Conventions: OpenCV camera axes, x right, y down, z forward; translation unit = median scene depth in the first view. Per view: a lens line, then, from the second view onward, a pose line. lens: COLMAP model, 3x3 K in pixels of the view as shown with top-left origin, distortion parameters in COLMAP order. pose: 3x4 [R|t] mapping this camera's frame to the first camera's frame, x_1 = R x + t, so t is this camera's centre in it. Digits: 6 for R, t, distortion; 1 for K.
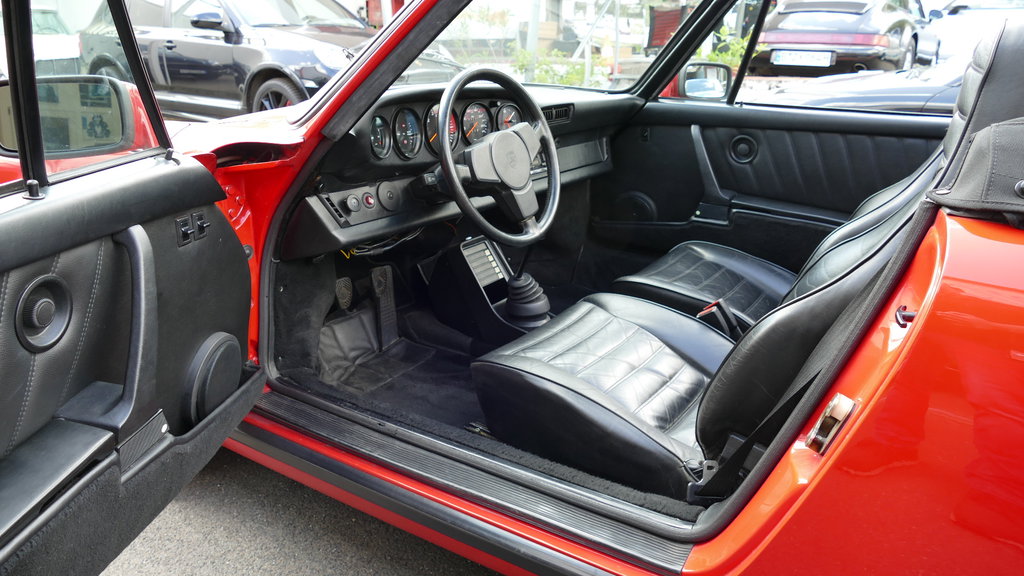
lens RADIAL K [[739.6, 0, 512.0], [0, 739.6, 288.0], [0, 0, 1]] dist [-0.016599, 0.040176]
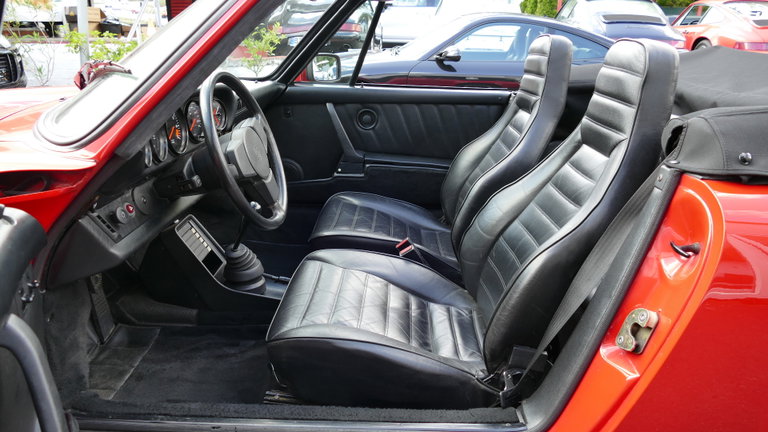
lens RADIAL K [[554.7, 0, 384.0], [0, 554.7, 216.0], [0, 0, 1]] dist [-0.016599, 0.040176]
pose [[0.848133, -0.163319, 0.503982, -0.208389], [0.155674, 0.986129, 0.057584, -0.073467], [-0.506396, 0.029618, 0.861792, 0.136334]]
